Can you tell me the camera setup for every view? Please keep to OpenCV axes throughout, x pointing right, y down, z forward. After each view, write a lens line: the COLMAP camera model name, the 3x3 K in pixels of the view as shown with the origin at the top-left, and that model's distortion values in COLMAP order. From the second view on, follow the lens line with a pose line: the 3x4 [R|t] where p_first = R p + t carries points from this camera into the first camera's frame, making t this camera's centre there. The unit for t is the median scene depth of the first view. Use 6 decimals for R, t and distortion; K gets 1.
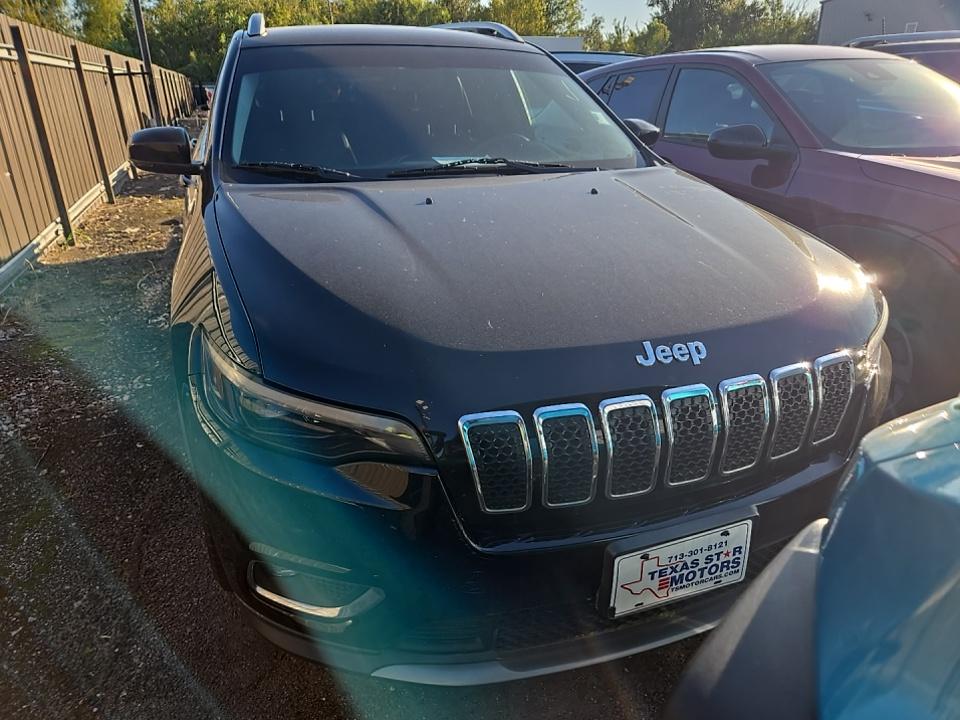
lens RADIAL K [[650.2, 0, 480.0], [0, 650.2, 360.0], [0, 0, 1]] dist [0.061835, -0.055125]
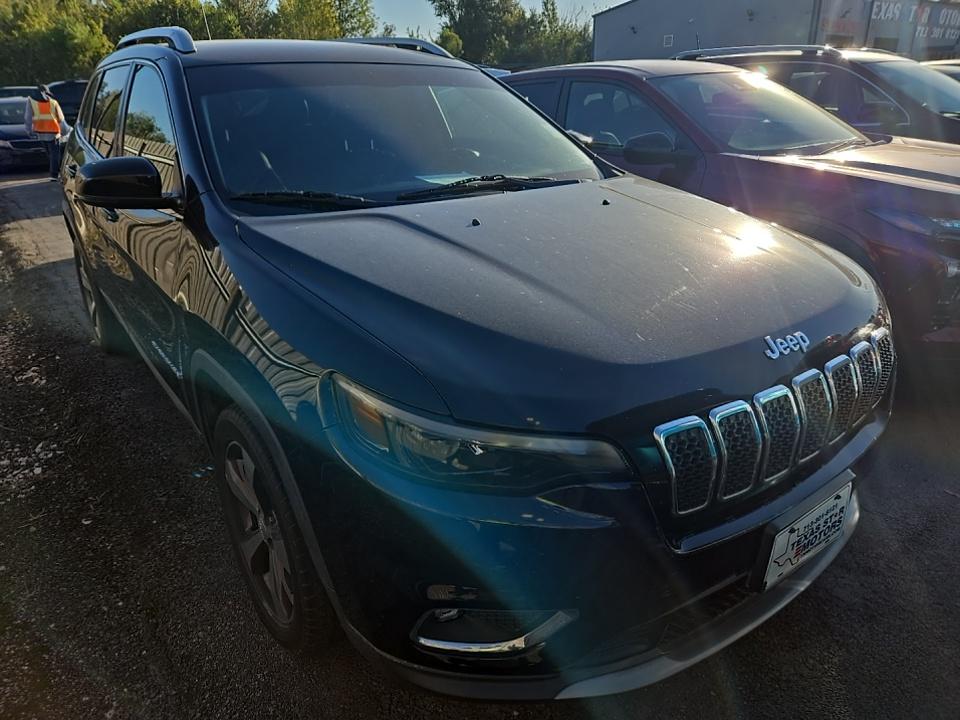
lens RADIAL K [[650.2, 0, 480.0], [0, 650.2, 360.0], [0, 0, 1]] dist [0.061835, -0.055125]
pose [[0.958279, -0.119157, 0.259814, -0.296610], [0.121473, 0.992569, 0.007184, -0.033269], [-0.258739, 0.024677, 0.965632, 0.032080]]
